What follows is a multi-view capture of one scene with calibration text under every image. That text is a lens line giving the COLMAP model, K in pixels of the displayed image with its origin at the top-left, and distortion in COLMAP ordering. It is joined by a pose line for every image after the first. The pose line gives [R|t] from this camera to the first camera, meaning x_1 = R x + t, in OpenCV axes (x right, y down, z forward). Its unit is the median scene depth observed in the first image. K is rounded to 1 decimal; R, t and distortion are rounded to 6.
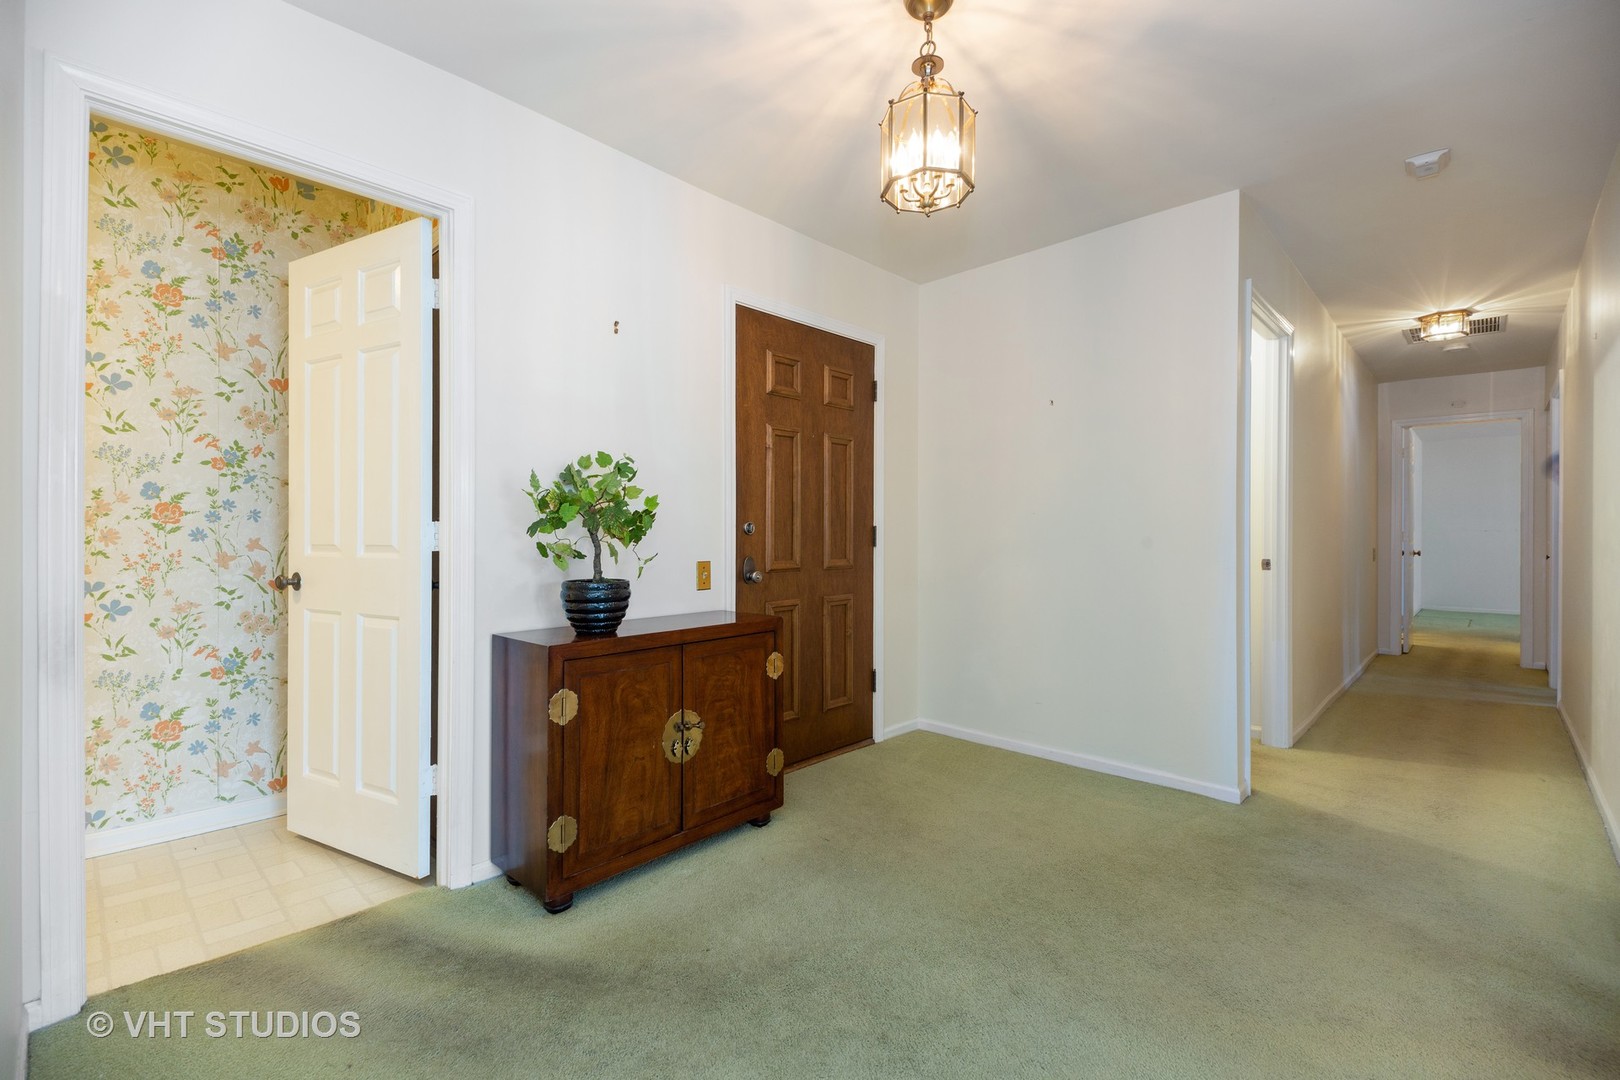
lens RADIAL K [[716.0, 0, 815.8], [0, 716.0, 540.4], [0, 0, 1]] dist [-0.000137, -0.000260]
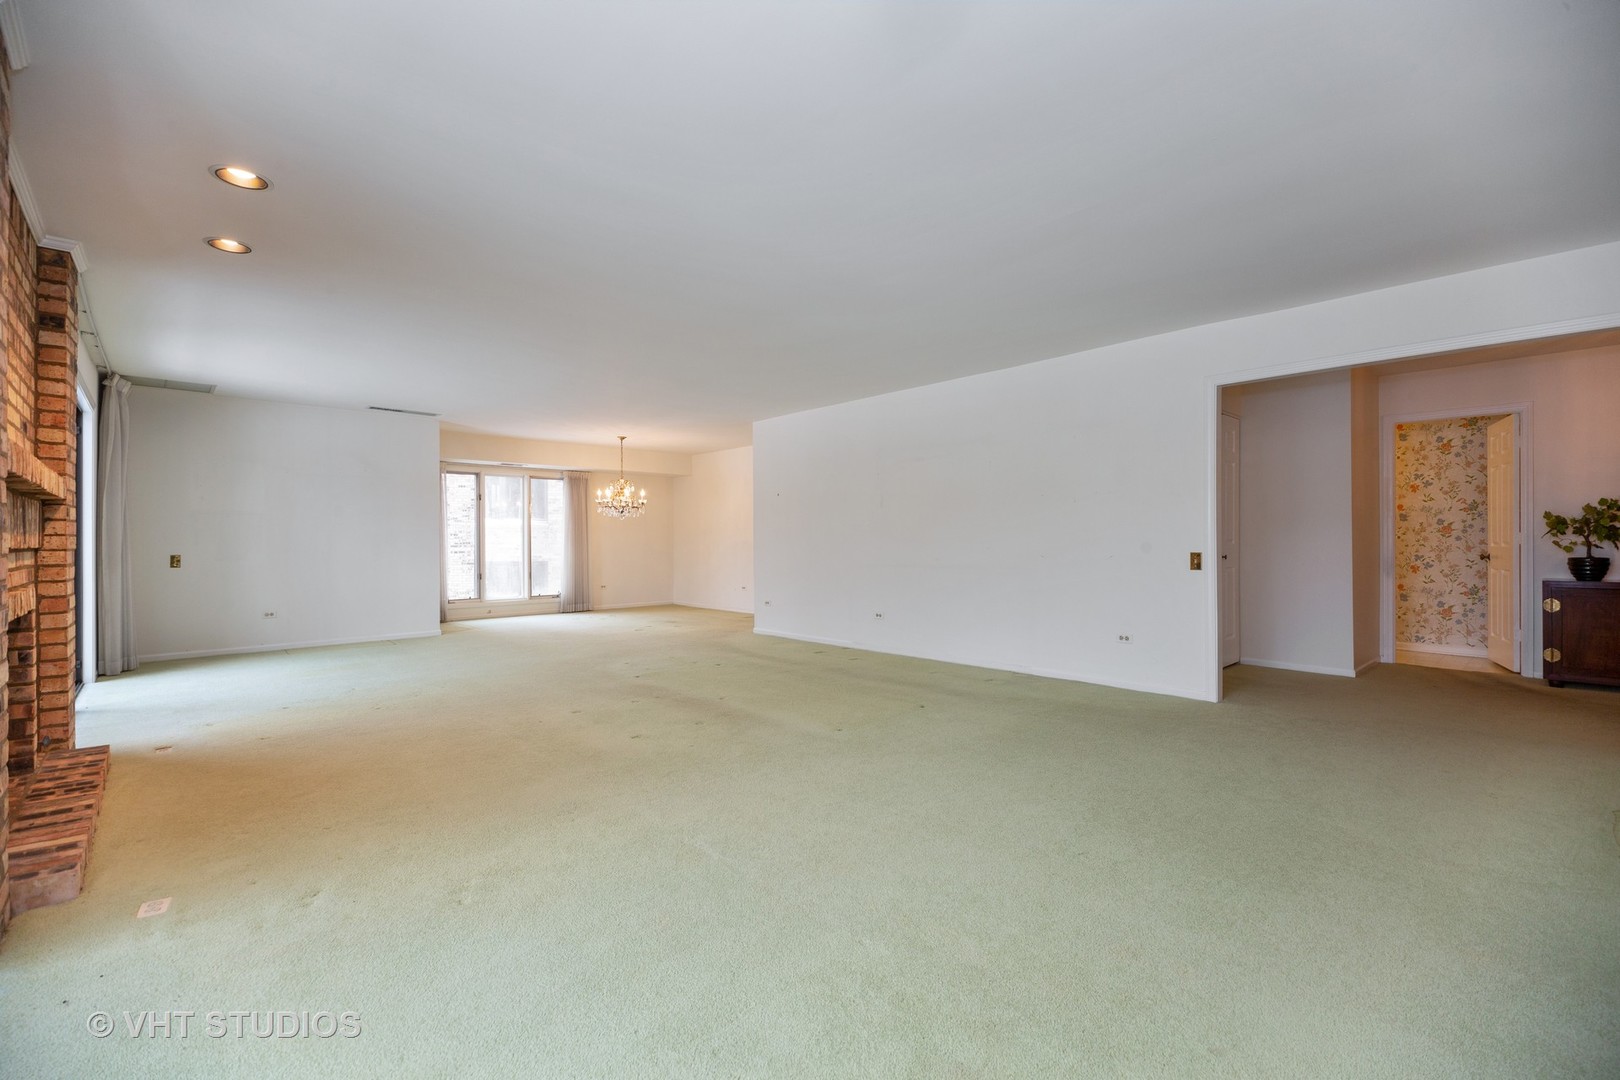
lens RADIAL K [[716.0, 0, 811.4], [0, 716.0, 539.0], [0, 0, 1]] dist [-0.000137, -0.000260]
pose [[-0.062718, -0.004753, -0.998020, 1.890972], [0.001401, 0.999987, -0.004850, 0.004185], [0.998030, -0.001702, -0.062711, -1.179828]]
